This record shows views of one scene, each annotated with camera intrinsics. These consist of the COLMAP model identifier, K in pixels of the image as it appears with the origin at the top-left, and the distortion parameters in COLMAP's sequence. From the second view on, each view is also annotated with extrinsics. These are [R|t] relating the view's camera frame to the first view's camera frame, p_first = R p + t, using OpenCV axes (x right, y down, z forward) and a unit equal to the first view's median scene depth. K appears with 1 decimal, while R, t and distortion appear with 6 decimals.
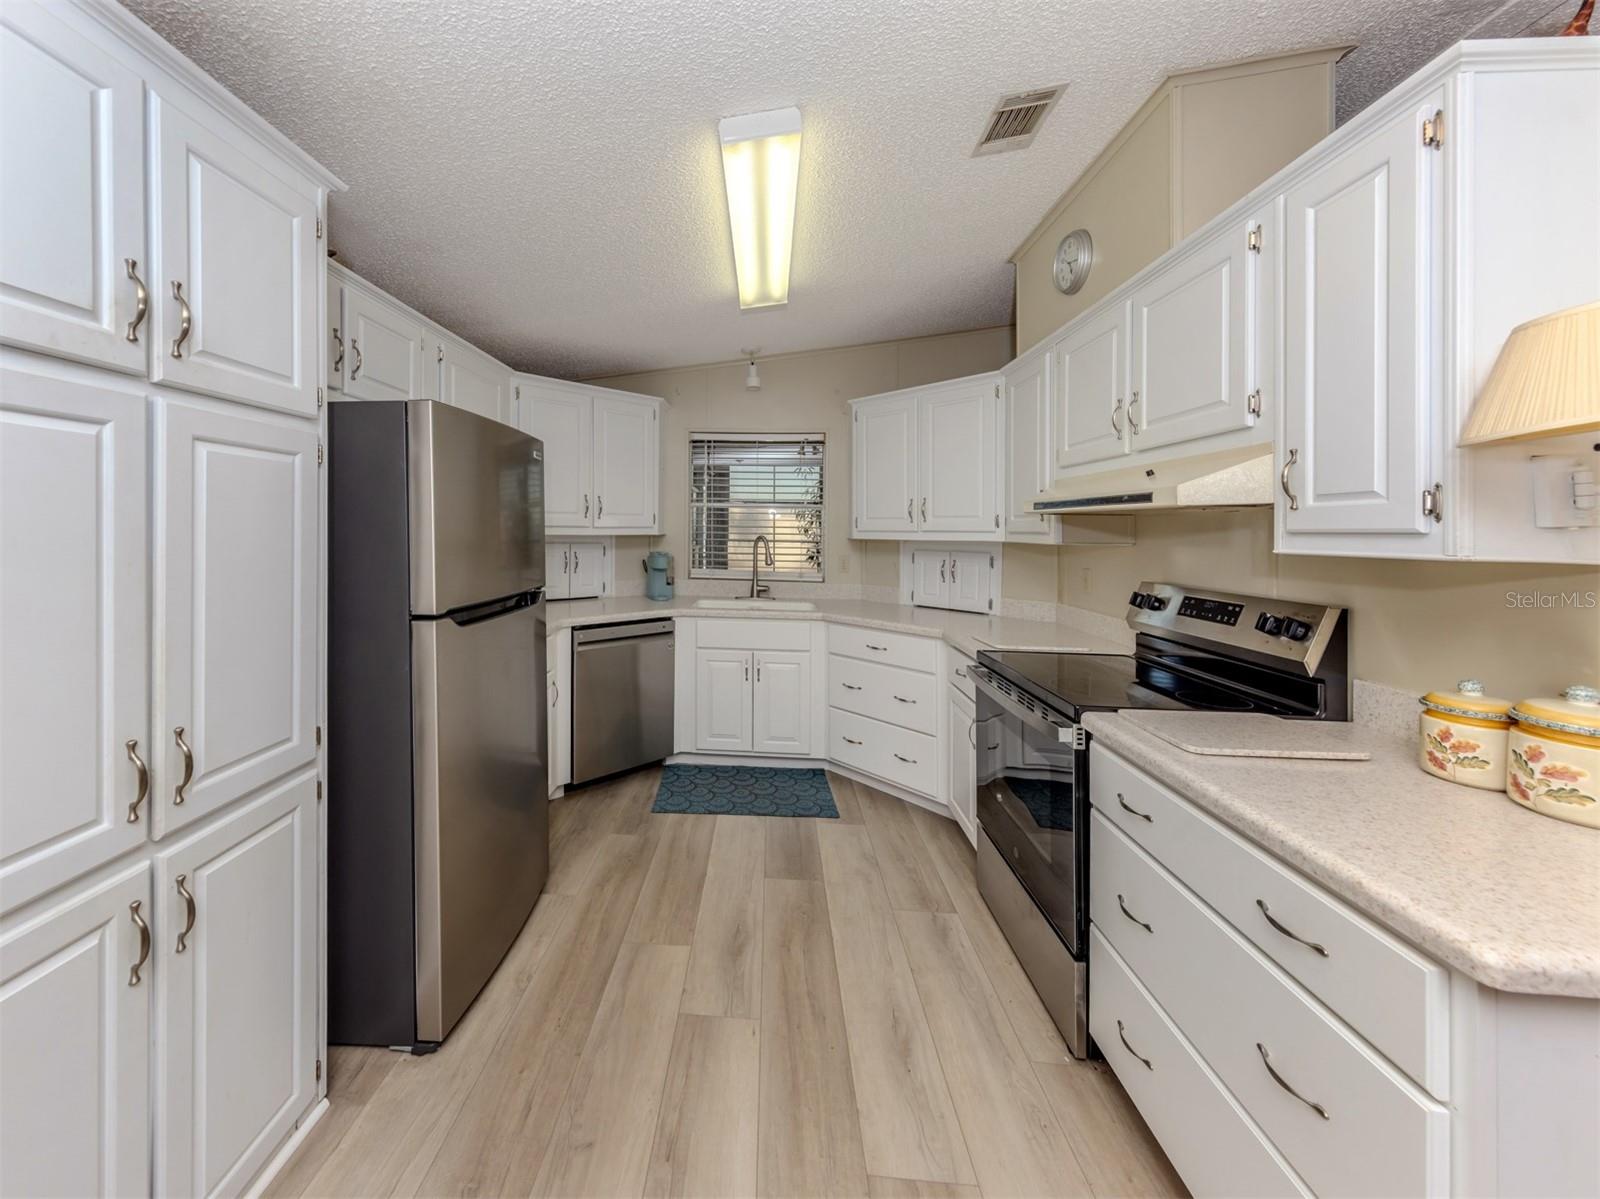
lens RADIAL K [[601.2, 0, 732.6], [0, 601.2, 528.5], [0, 0, 1]] dist [0.000868, -0.000156]
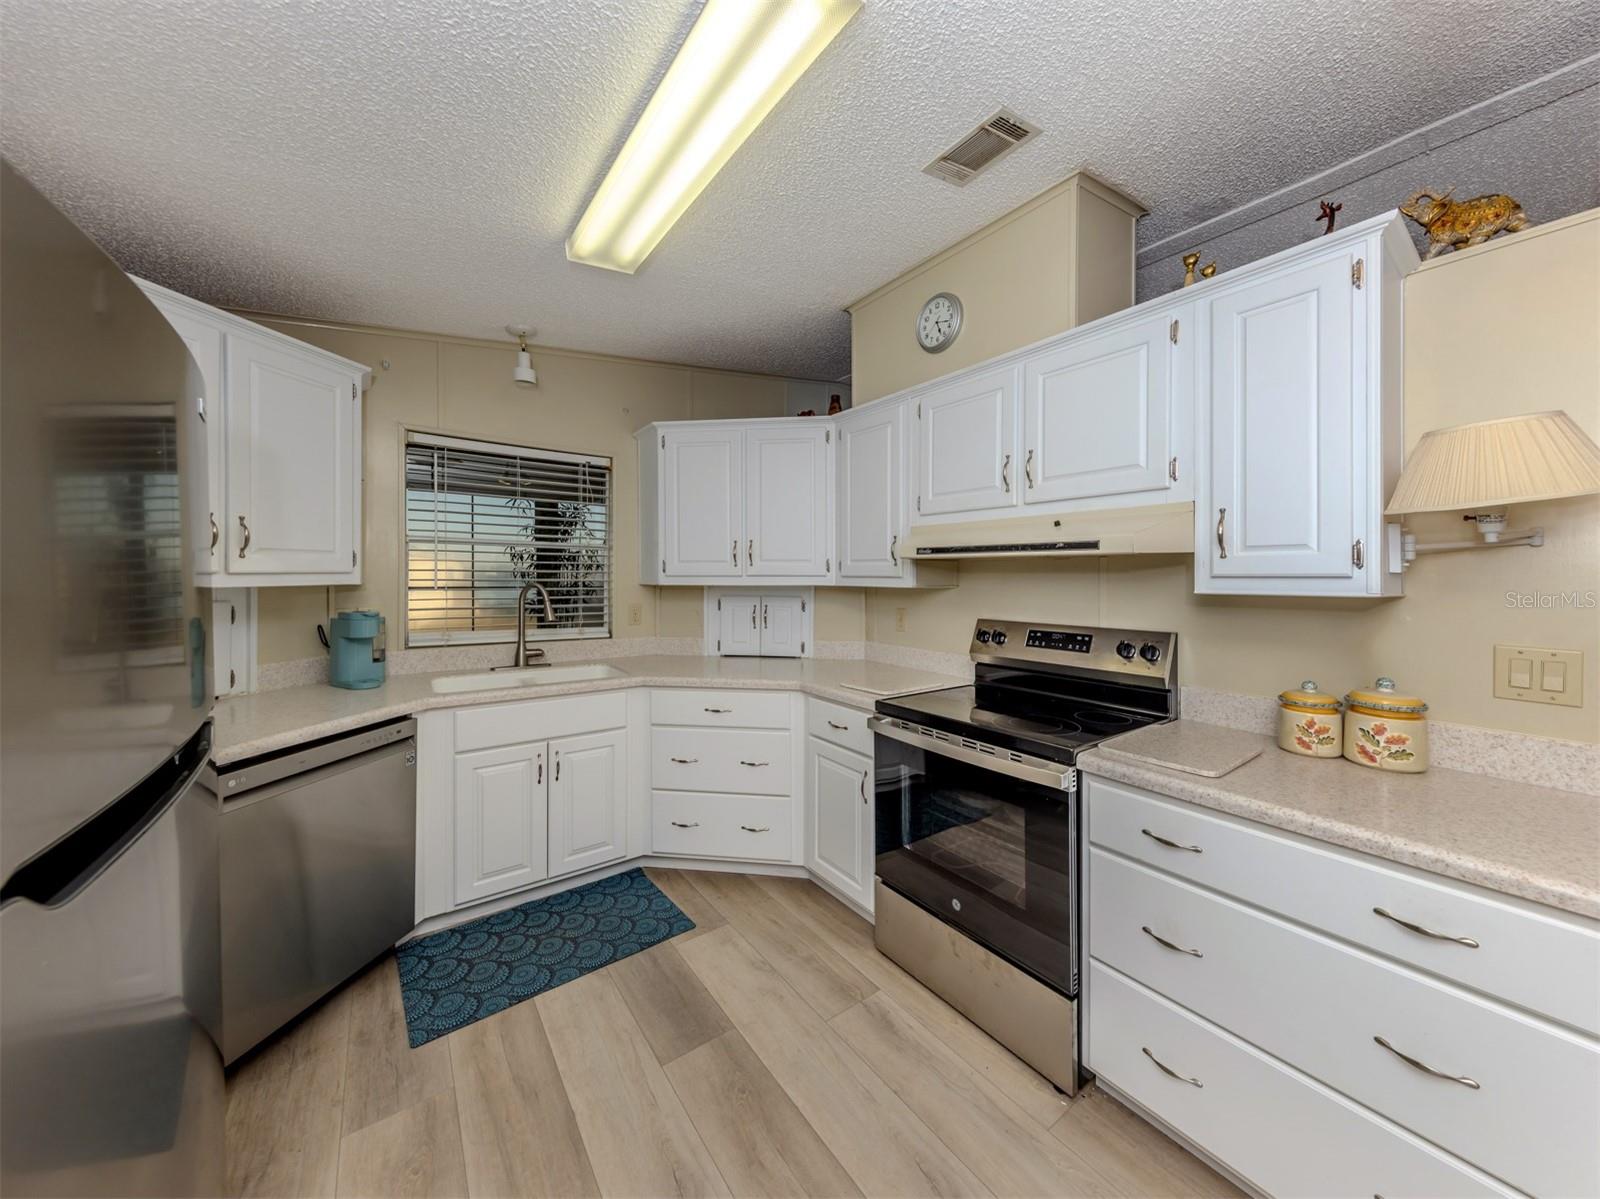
lens RADIAL K [[567.9, 0, 830.2], [0, 567.9, 575.3], [0, 0, 1]] dist [0.001850, 0.000036]
pose [[0.750073, -0.007544, 0.661312, -0.248579], [0.002922, 0.999963, 0.008093, -0.004180], [-0.661349, -0.004138, 0.750067, 0.384134]]
